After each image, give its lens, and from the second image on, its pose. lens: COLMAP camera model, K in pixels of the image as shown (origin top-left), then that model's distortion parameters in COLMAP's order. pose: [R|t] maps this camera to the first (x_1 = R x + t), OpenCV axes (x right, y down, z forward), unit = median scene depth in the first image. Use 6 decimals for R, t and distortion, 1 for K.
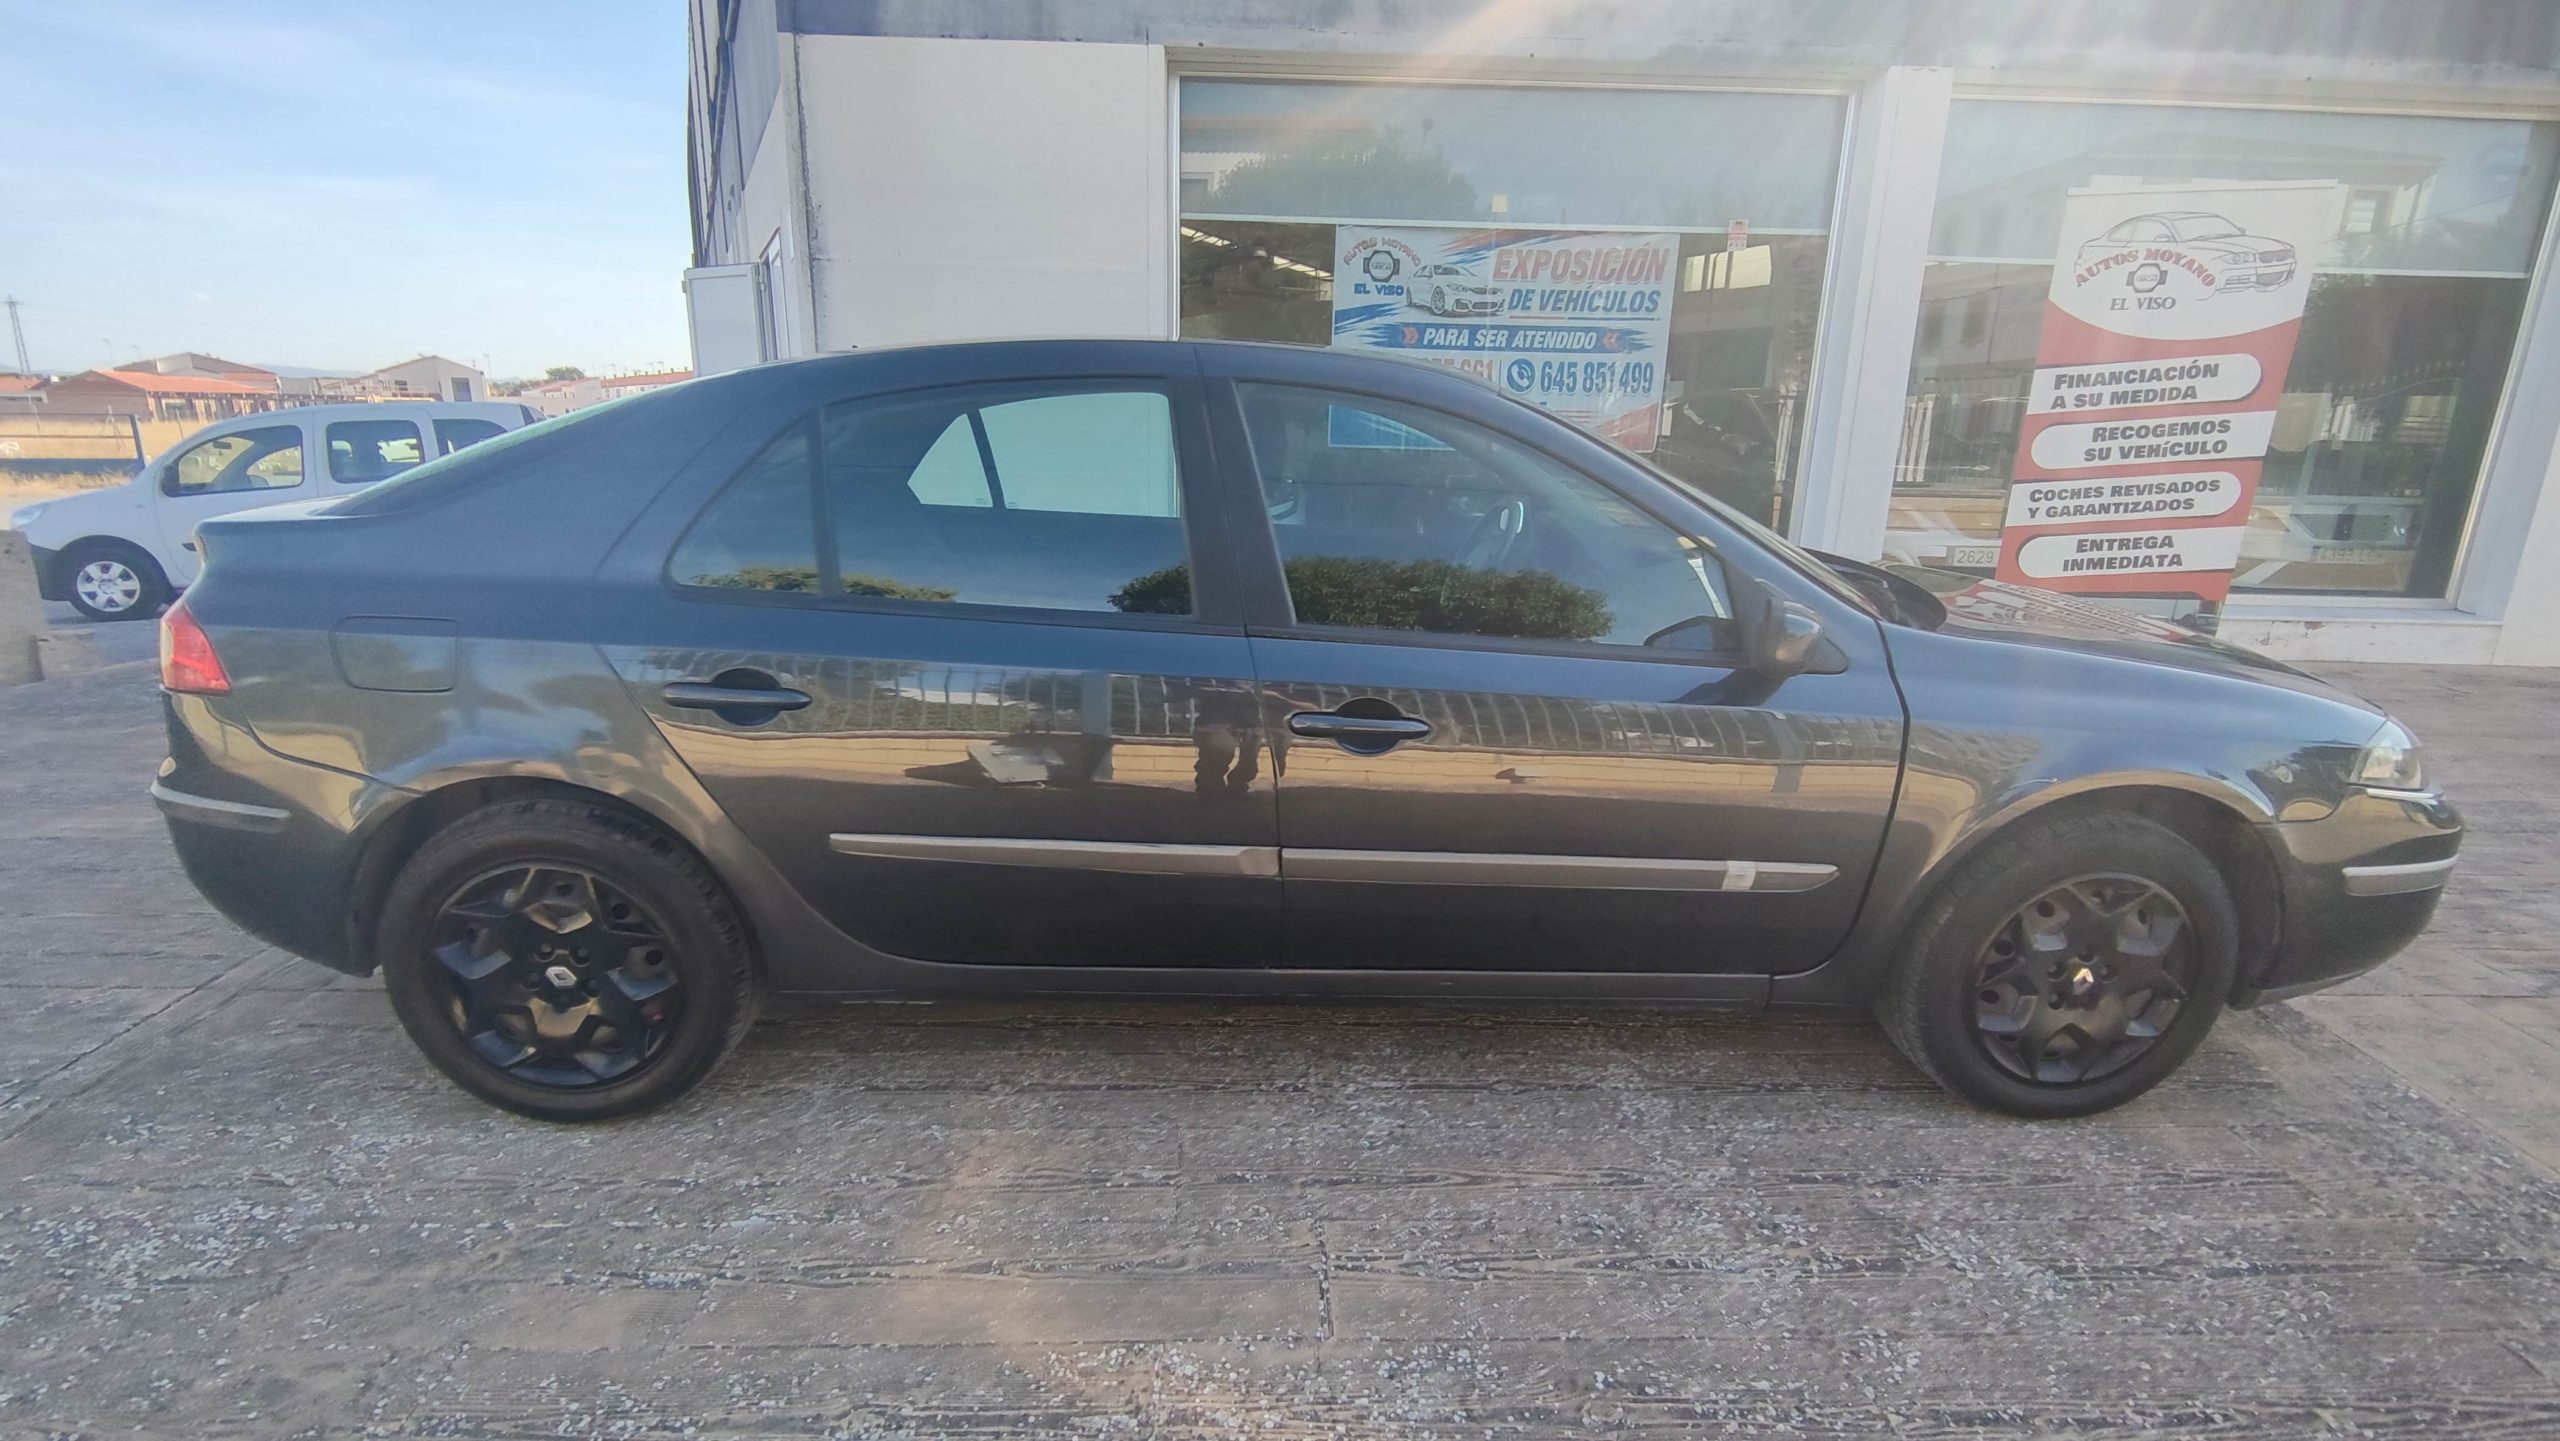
lens RADIAL K [[1162.0, 0, 1282.3], [0, 1162.0, 722.7], [0, 0, 1]] dist [0.014266, -0.008675]
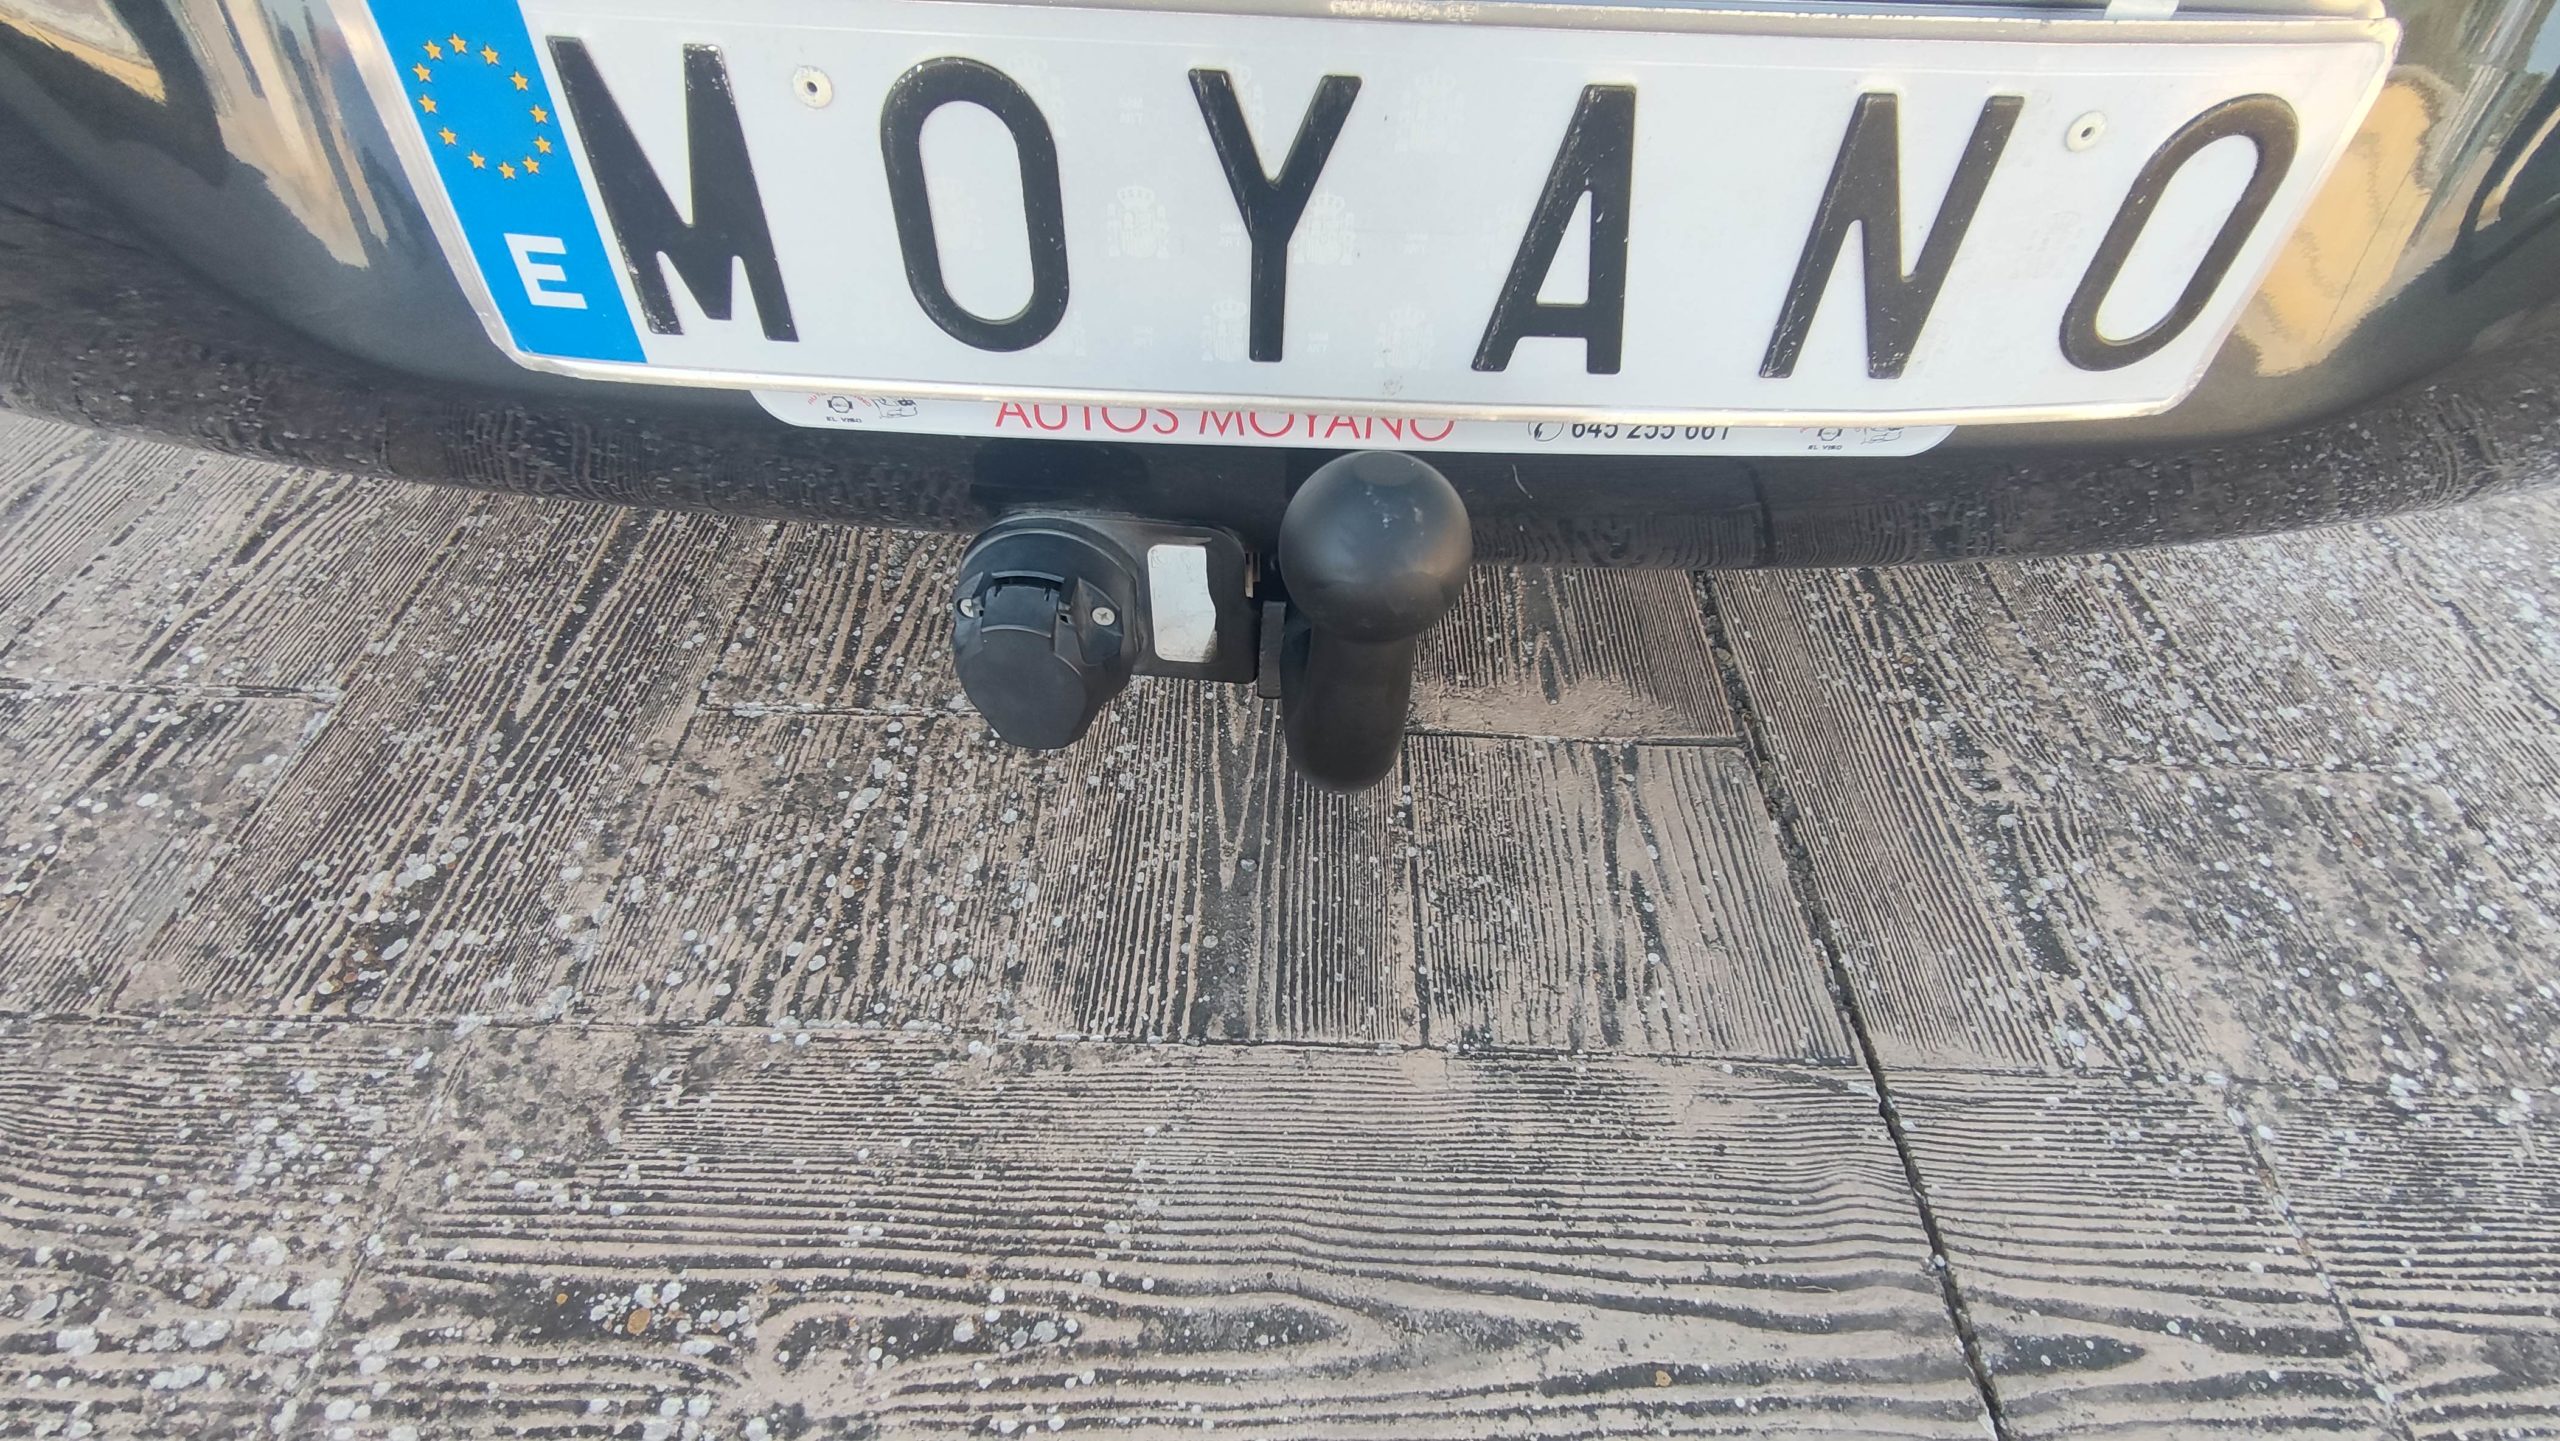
lens RADIAL K [[1162.0, 0, 1281.0], [0, 1162.0, 722.1], [0, 0, 1]] dist [0.014266, -0.008675]
pose [[0.033474, -0.766620, 0.641228, -0.530177], [0.234870, 0.629654, 0.740522, -0.025370], [-0.971450, 0.125817, 0.201133, 0.603928]]
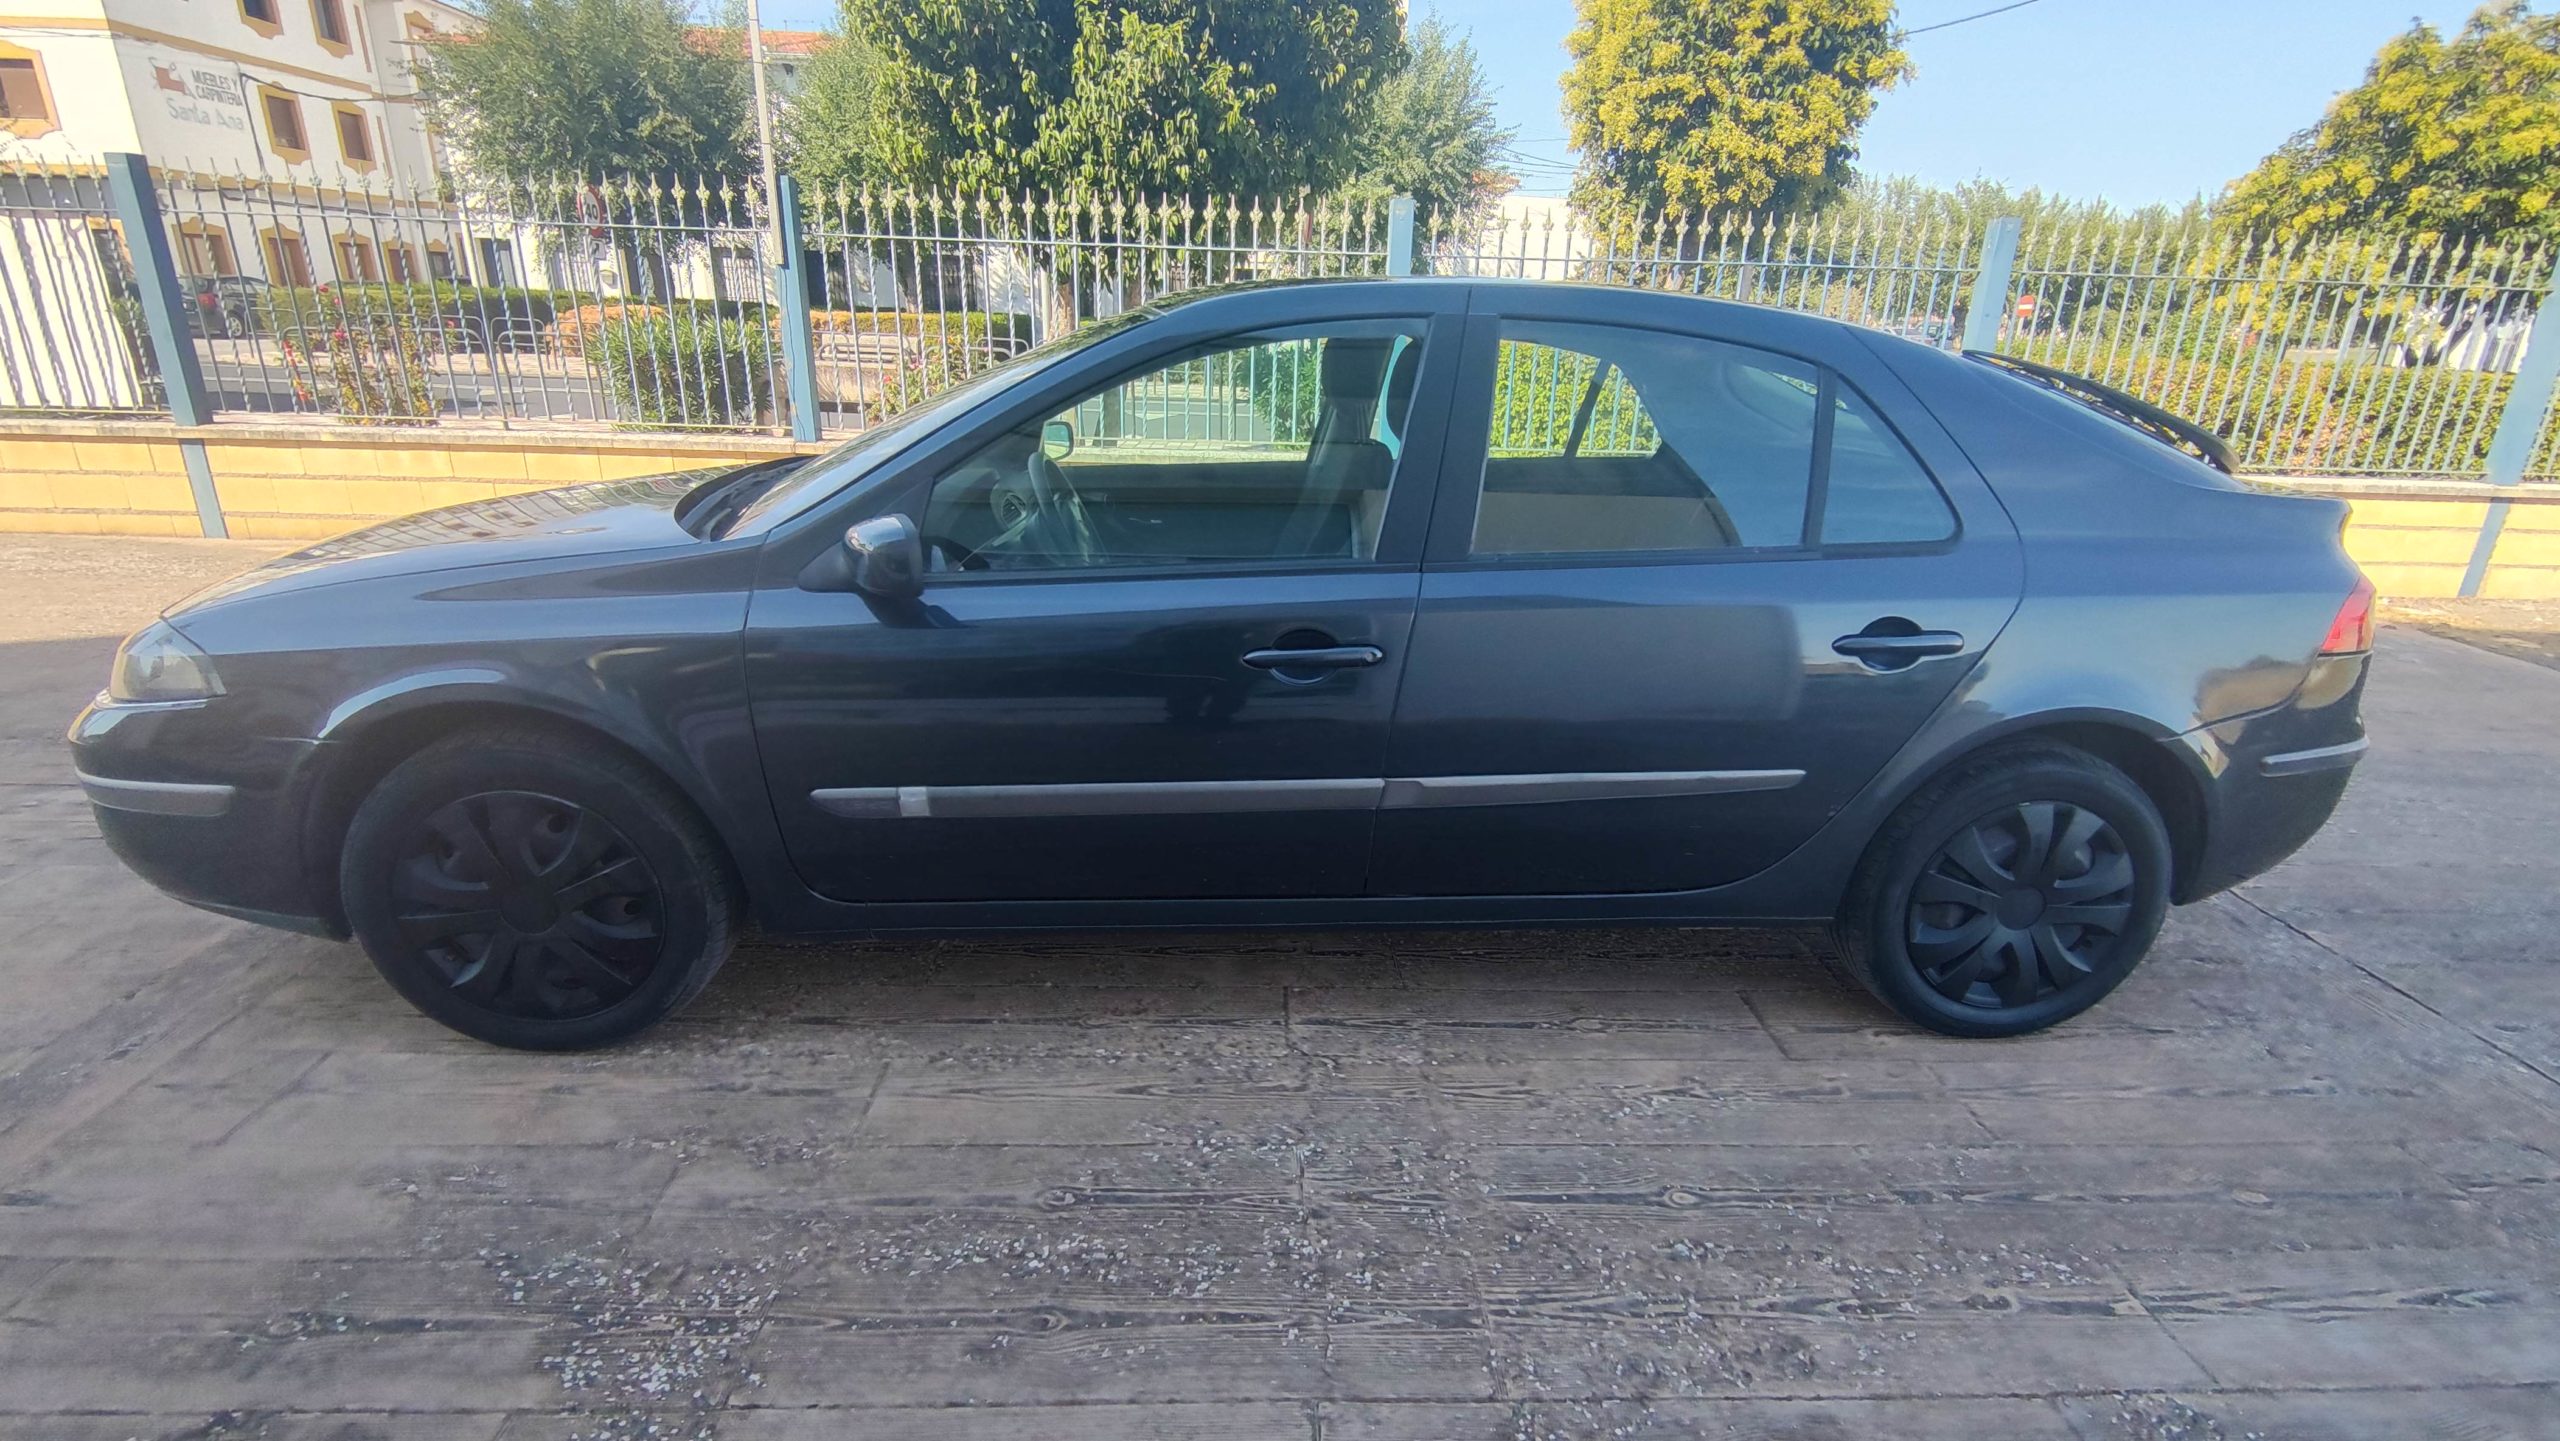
lens RADIAL K [[1162.0, 0, 1282.6], [0, 1162.0, 725.7], [0, 0, 1]] dist [0.014266, -0.008675]
pose [[-0.998413, -0.044075, -0.035044, 0.039124], [-0.056201, 0.818624, 0.571574, -0.329443], [0.003496, 0.572636, -0.819802, 1.165129]]
